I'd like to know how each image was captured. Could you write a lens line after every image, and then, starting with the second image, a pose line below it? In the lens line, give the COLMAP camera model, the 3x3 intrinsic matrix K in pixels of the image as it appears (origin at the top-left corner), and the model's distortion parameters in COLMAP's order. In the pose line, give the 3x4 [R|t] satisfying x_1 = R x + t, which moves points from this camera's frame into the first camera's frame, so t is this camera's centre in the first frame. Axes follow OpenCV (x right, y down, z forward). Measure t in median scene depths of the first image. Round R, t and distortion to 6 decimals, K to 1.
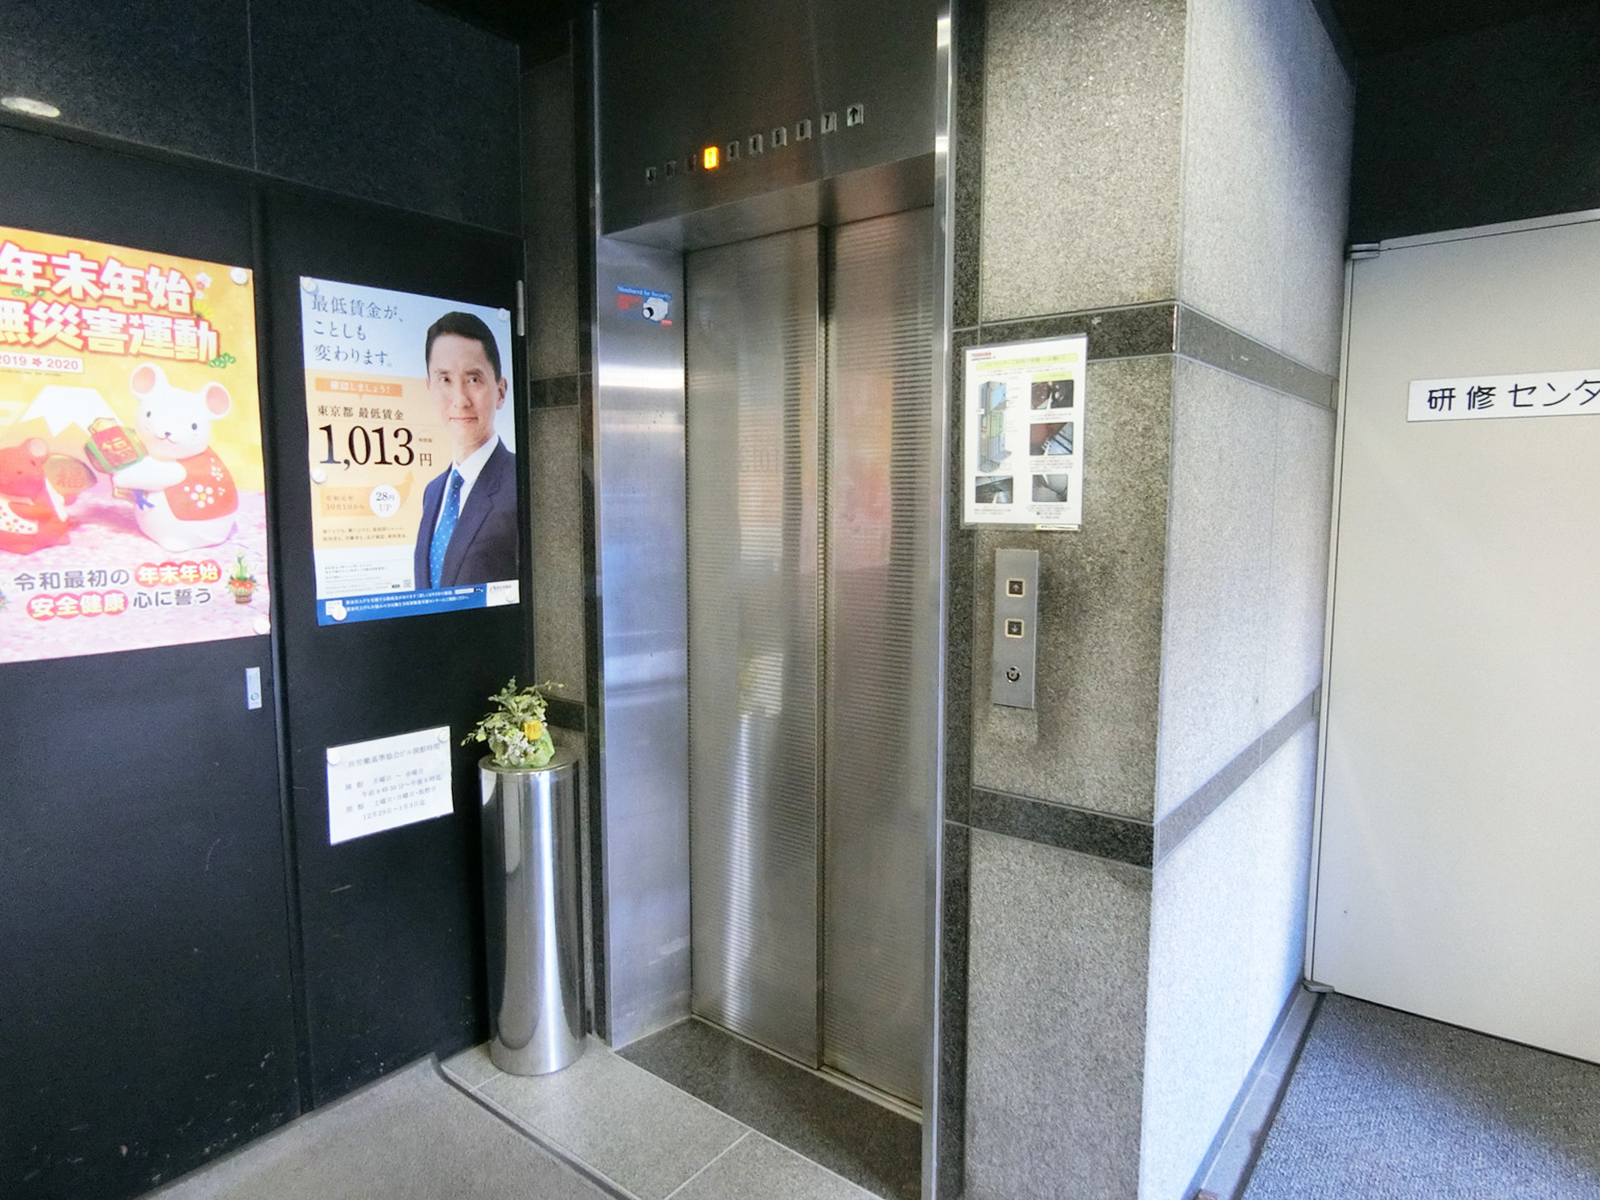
lens RADIAL K [[1125.9, 0, 800.0], [0, 1125.9, 600.0], [0, 0, 1]] dist [-0.007341, -0.001068]
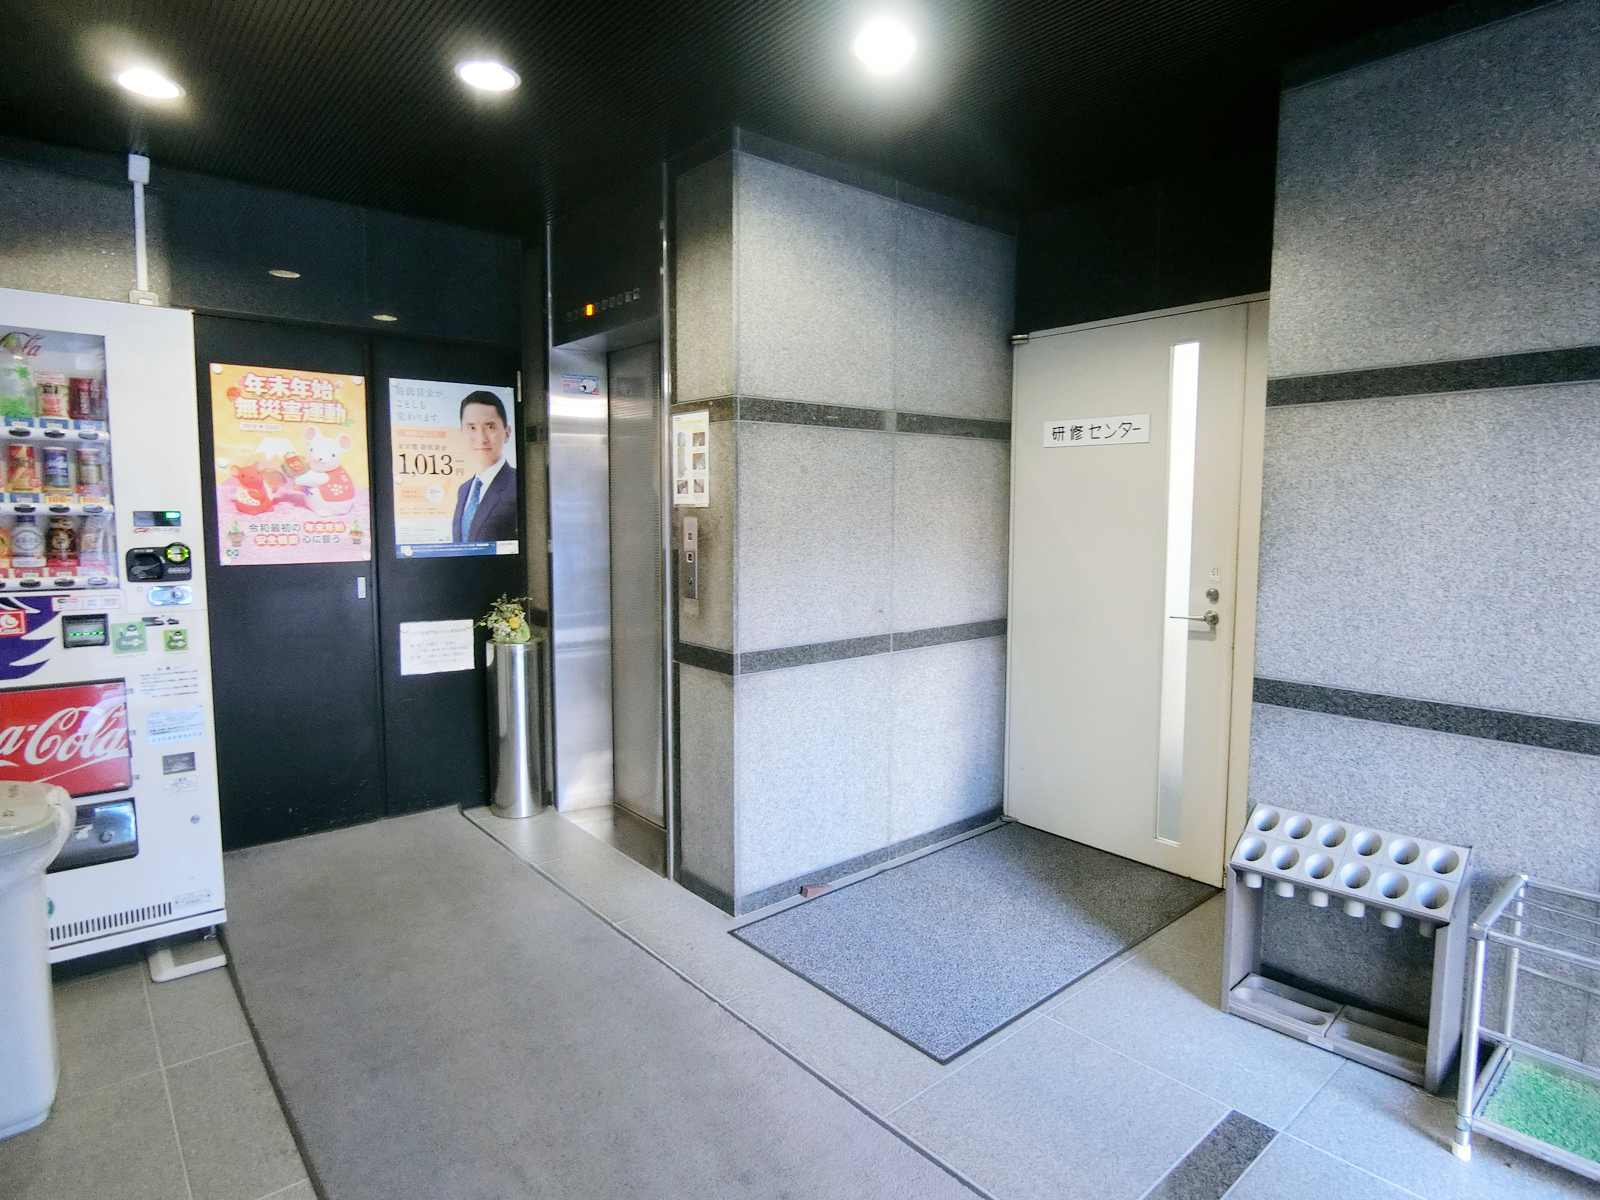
lens RADIAL K [[1125.9, 0, 800.0], [0, 1125.9, 600.0], [0, 0, 1]] dist [-0.007341, -0.001068]
pose [[0.974622, 0.025744, -0.222371, 0.680555], [-0.028317, 0.999564, -0.008389, 0.092059], [0.222058, 0.014473, 0.974926, -0.726766]]
